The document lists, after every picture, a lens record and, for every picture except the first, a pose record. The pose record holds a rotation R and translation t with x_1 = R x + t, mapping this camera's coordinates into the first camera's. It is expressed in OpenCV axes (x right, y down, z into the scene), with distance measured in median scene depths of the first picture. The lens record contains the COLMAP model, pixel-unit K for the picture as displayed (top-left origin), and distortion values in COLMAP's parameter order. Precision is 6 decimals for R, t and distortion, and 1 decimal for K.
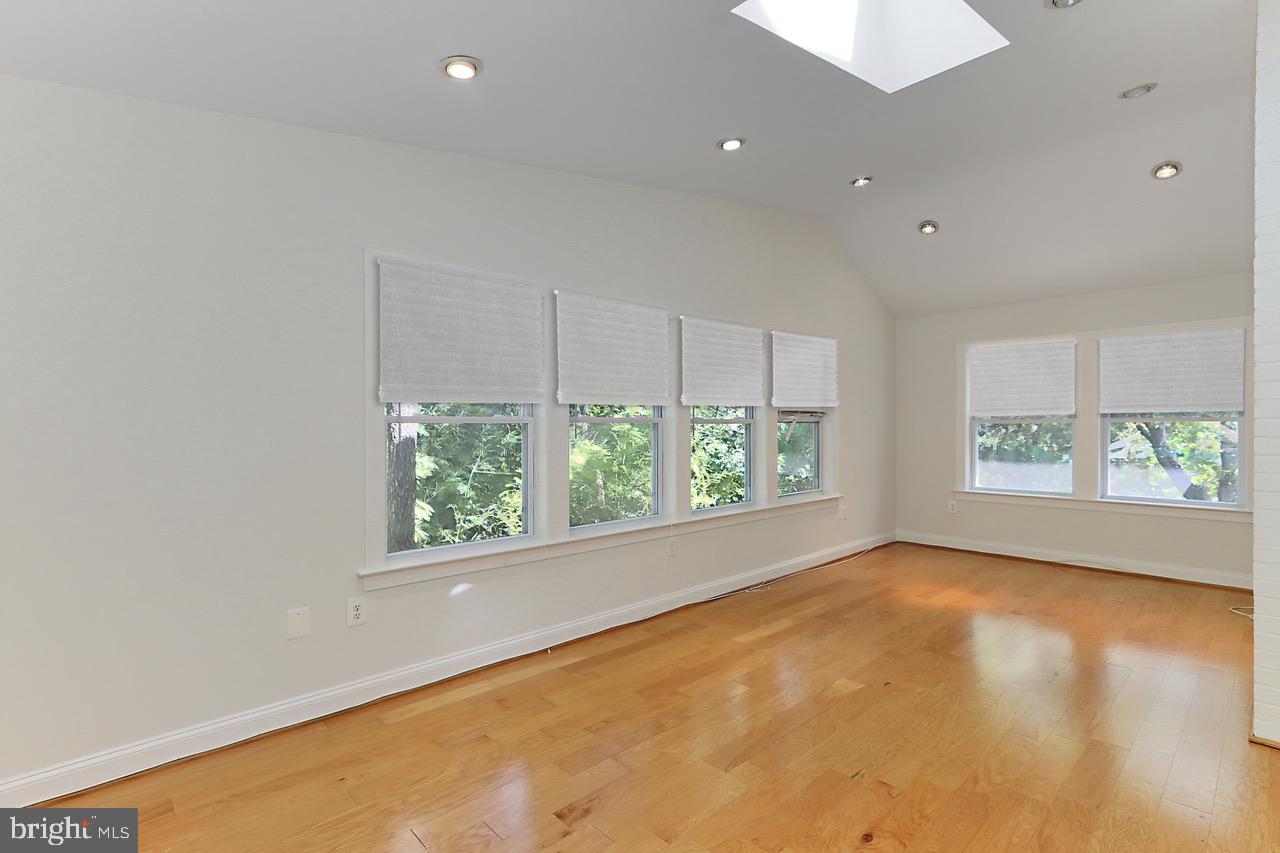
lens RADIAL K [[601.8, 0, 635.3], [0, 601.8, 430.6], [0, 0, 1]] dist [-0.002215, 0.003024]
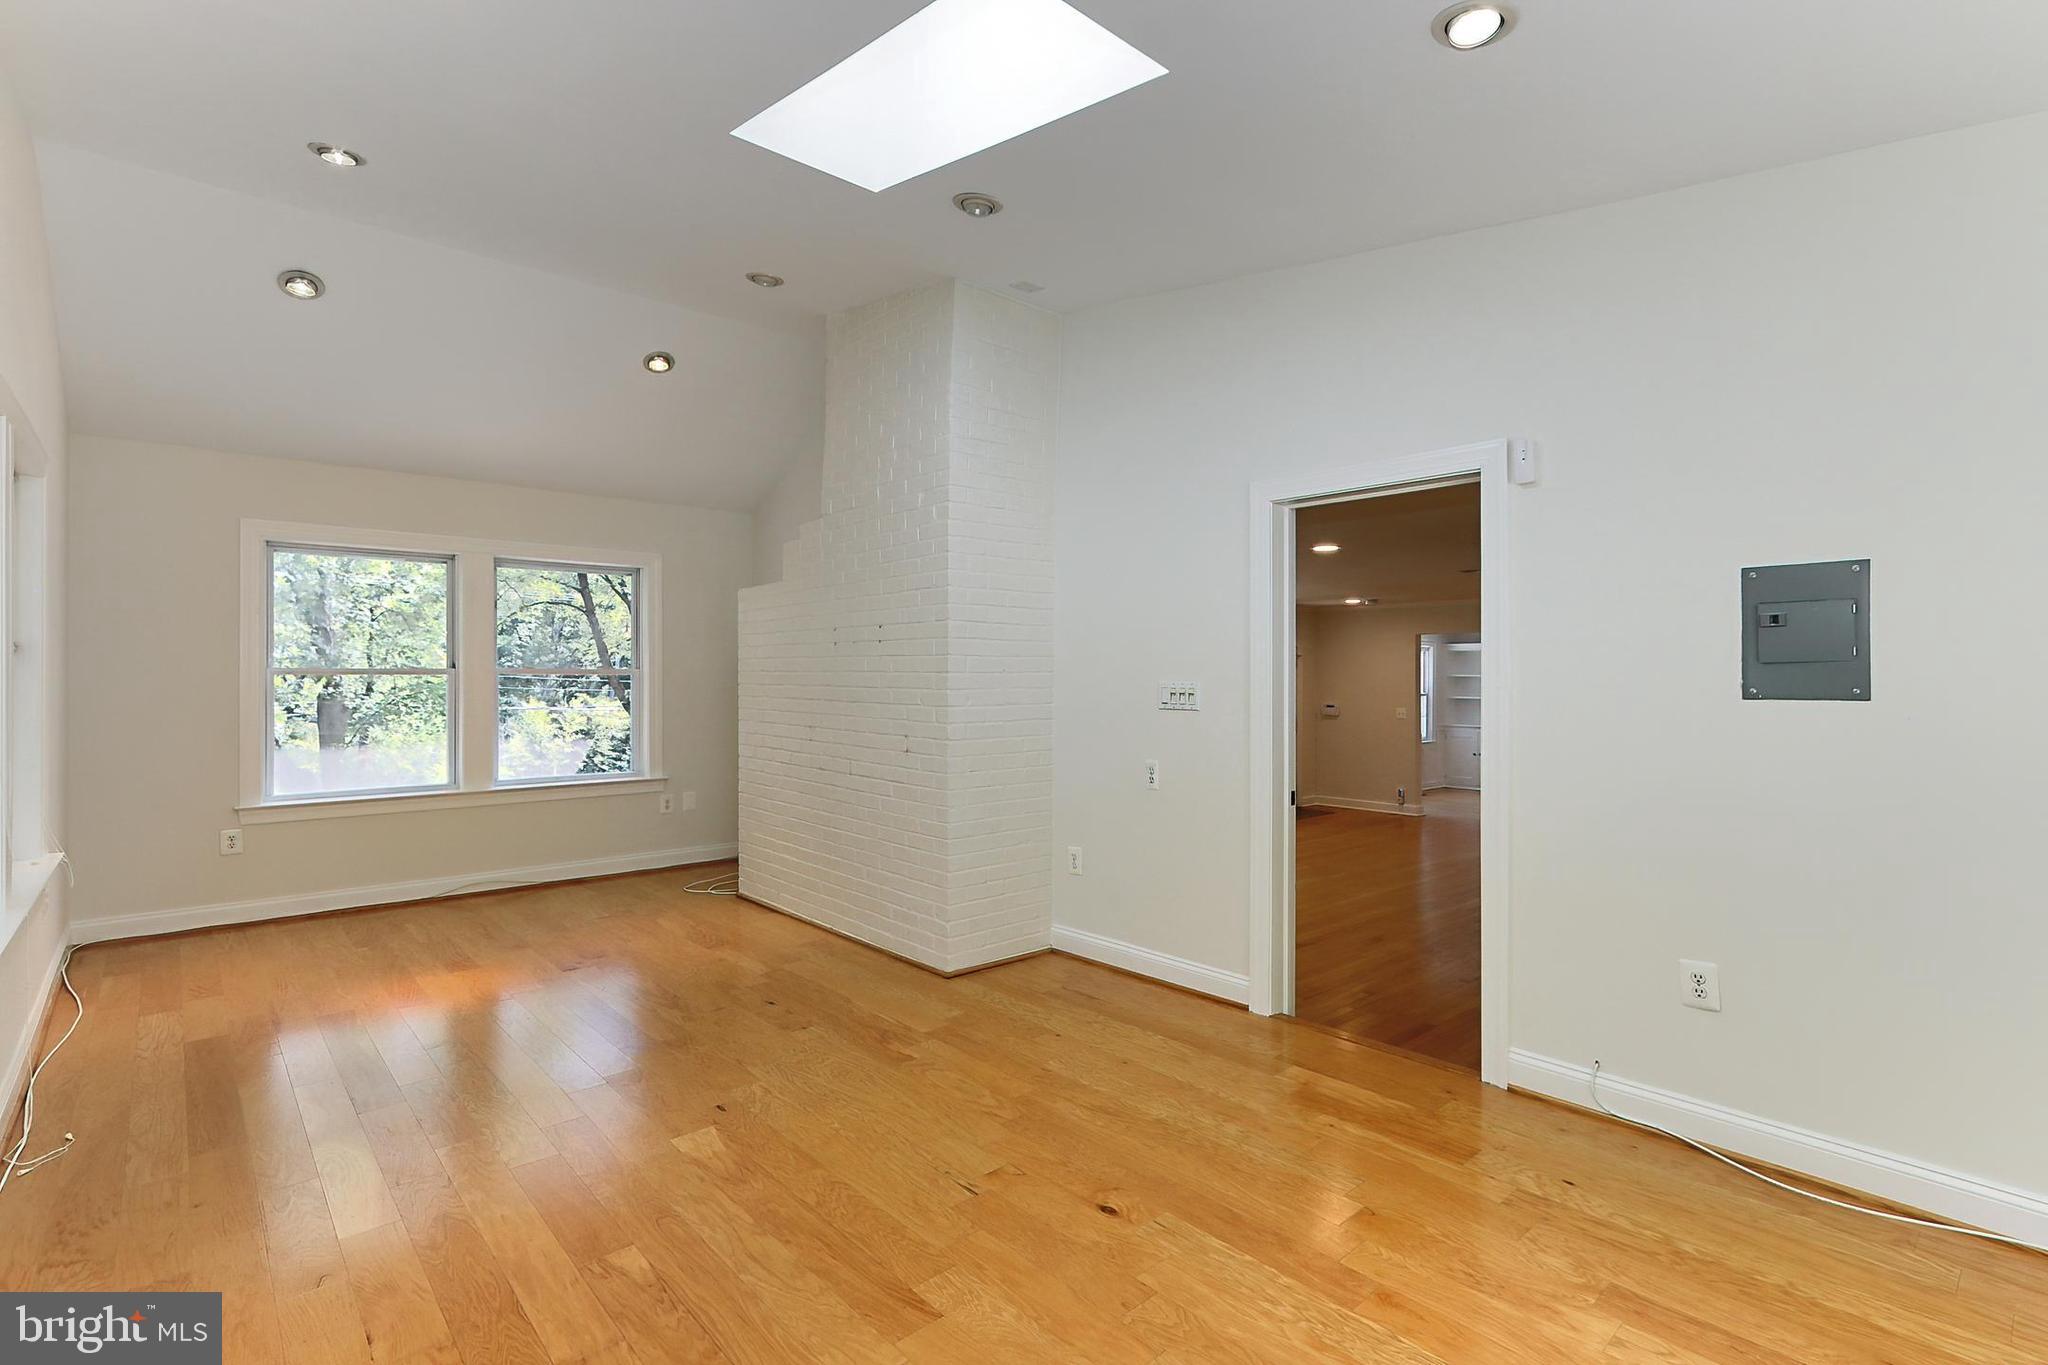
lens RADIAL K [[962.9, 0, 1016.4], [0, 962.9, 674.8], [0, 0, 1]] dist [-0.002215, 0.003024]
pose [[0.016096, 0.008336, 0.999836, -0.329372], [0.007872, 0.999933, -0.008464, 0.000529], [-0.999839, 0.008007, 0.016030, 0.421790]]
